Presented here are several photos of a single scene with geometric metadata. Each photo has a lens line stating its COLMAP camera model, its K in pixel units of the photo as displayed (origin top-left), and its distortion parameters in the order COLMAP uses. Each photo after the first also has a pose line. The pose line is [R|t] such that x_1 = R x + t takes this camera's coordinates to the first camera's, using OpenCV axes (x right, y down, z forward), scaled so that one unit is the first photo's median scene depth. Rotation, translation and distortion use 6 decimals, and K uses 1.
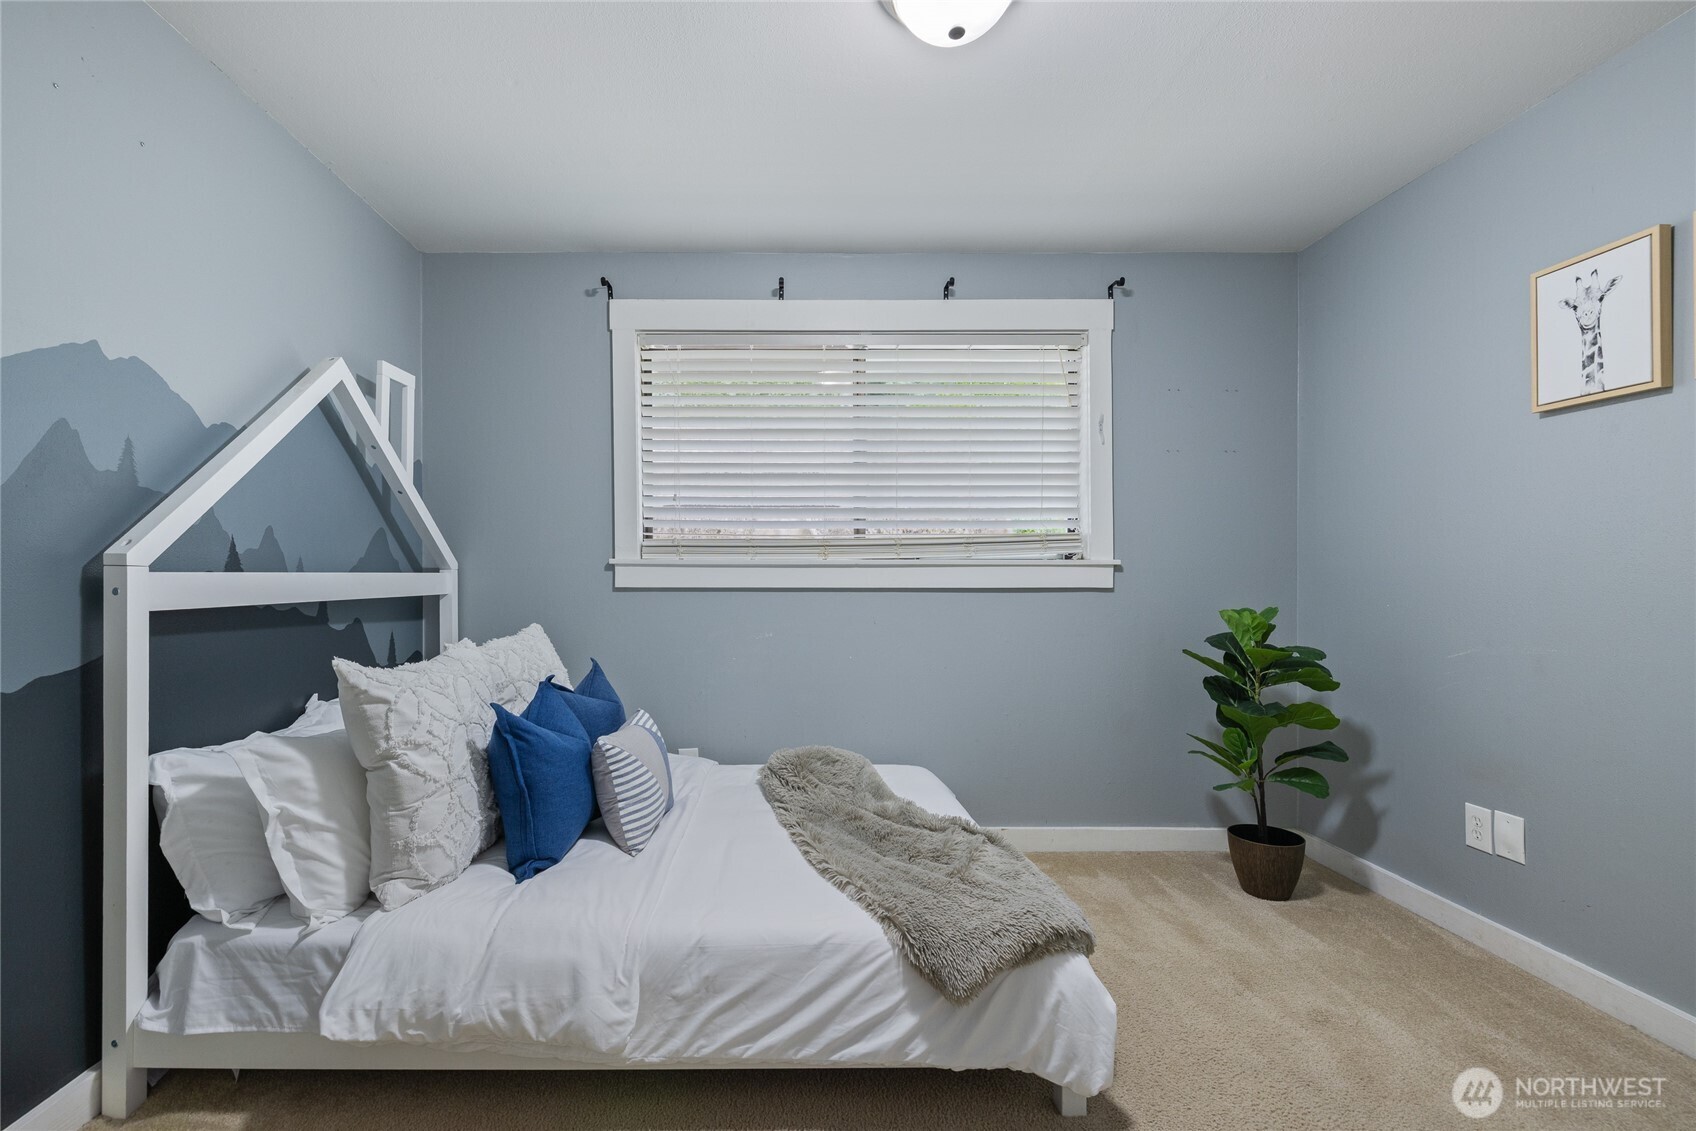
lens RADIAL K [[751.0, 0, 848.2], [0, 751.0, 574.0], [0, 0, 1]] dist [-0.002242, -0.000210]
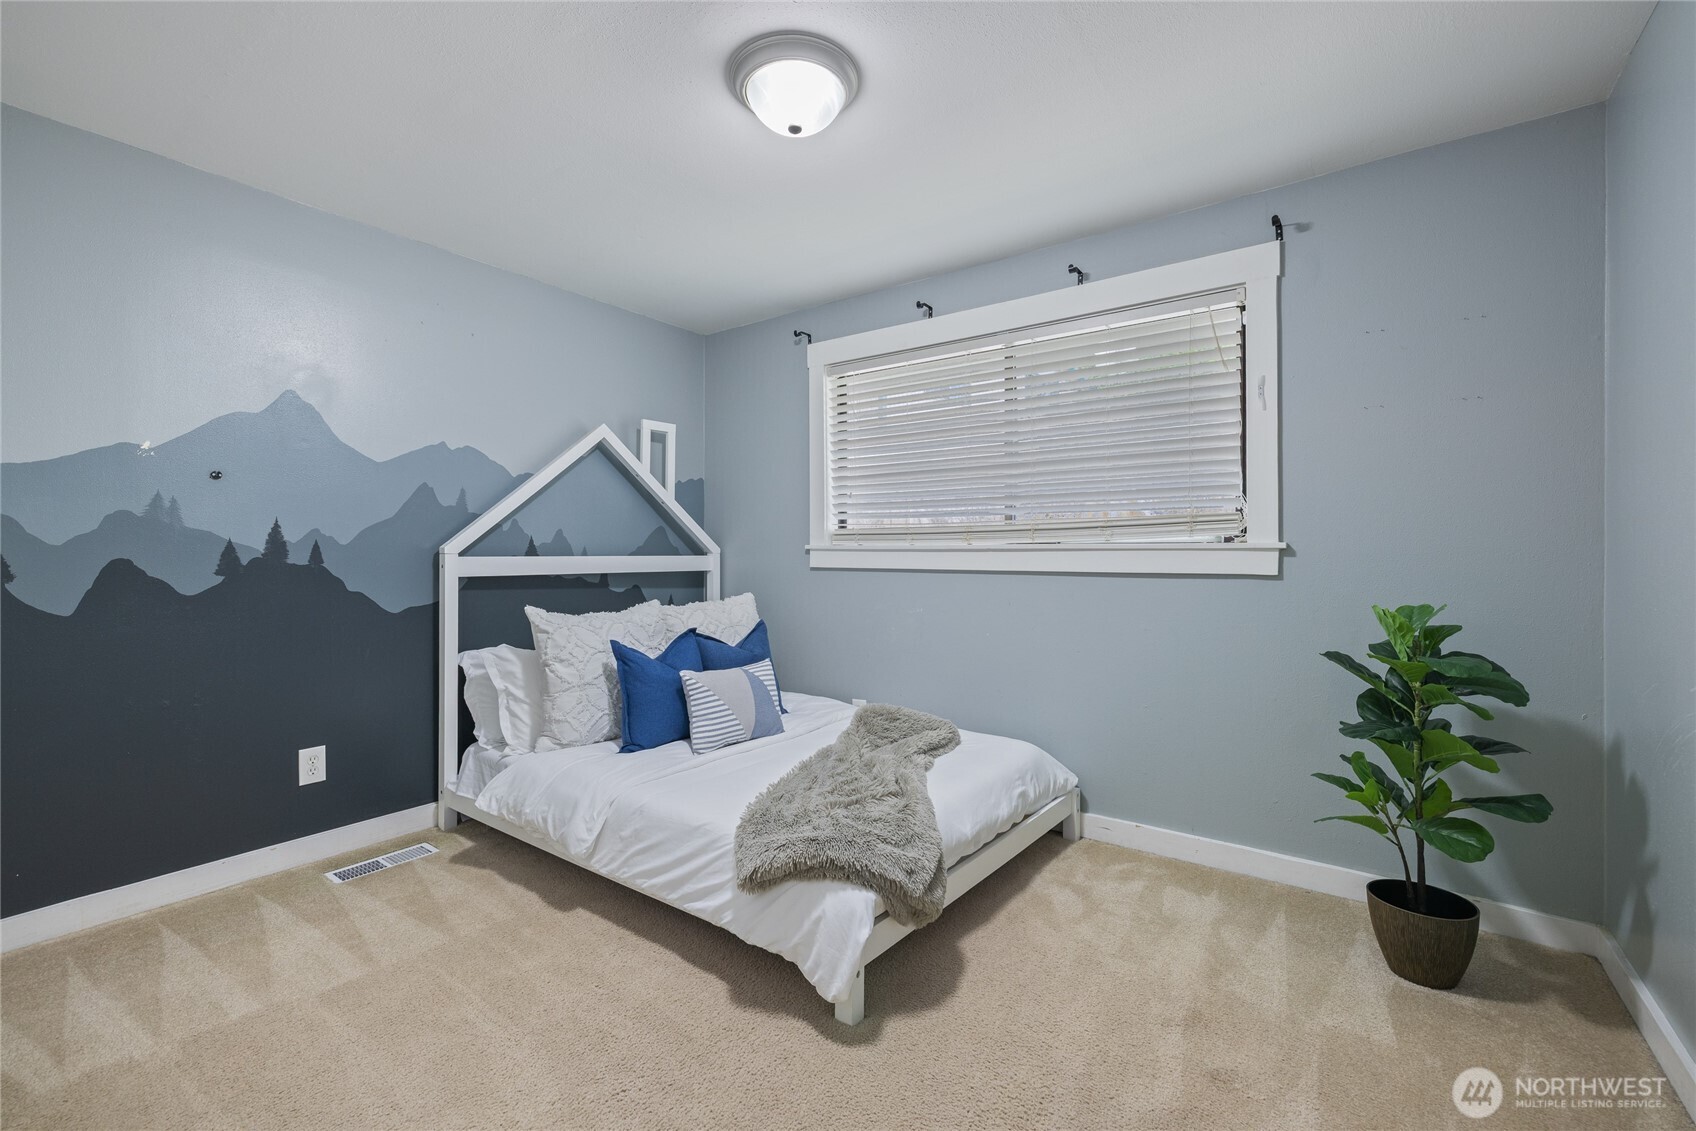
lens RADIAL K [[722.6, 0, 851.6], [0, 722.6, 550.5], [0, 0, 1]] dist [0.001120, 0.000052]
pose [[0.803374, -0.000102, -0.595475, 0.884961], [-0.001815, 0.999995, -0.002620, -0.014148], [0.595472, 0.003186, 0.803369, 0.082300]]
